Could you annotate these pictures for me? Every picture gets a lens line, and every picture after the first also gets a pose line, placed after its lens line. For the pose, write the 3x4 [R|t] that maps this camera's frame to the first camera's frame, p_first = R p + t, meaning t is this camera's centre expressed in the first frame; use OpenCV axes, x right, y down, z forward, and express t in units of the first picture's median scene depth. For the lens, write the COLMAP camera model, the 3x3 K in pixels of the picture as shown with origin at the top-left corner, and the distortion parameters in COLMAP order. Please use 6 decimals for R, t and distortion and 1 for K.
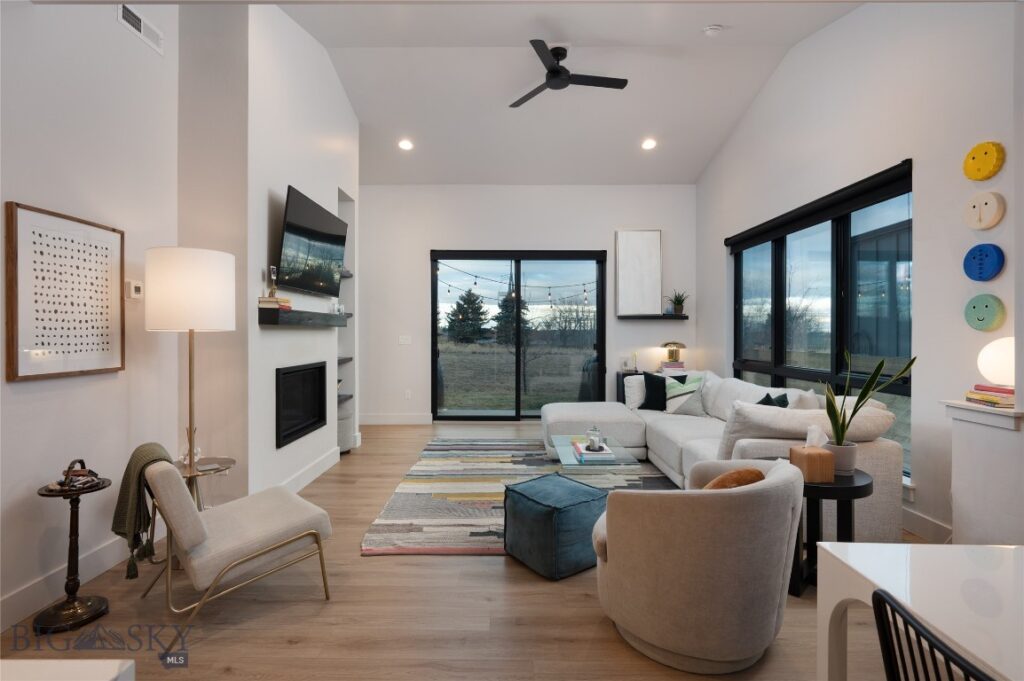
lens RADIAL K [[489.5, 0, 512.7], [0, 489.5, 335.4], [0, 0, 1]] dist [0.003910, -0.000355]
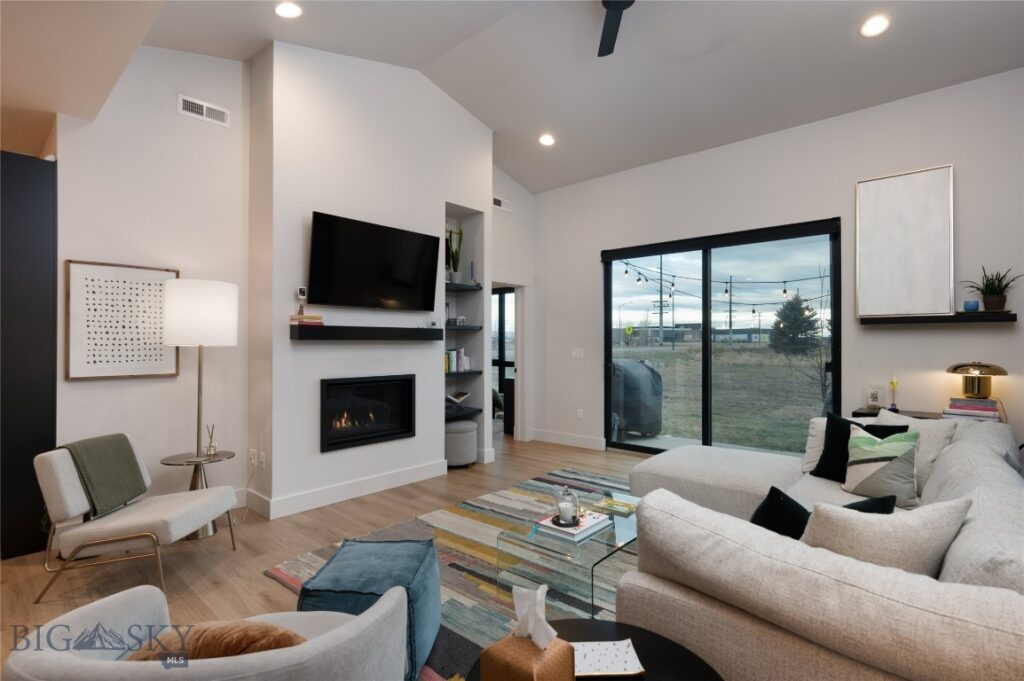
lens RADIAL K [[495.5, 0, 512.7], [0, 495.5, 343.5], [0, 0, 1]] dist [0.000962, 0.000545]
pose [[0.749756, -0.002549, -0.661709, 0.576155], [-0.001650, 0.999982, -0.005722, -0.007302], [0.661712, 0.005382, 0.749739, 0.452024]]
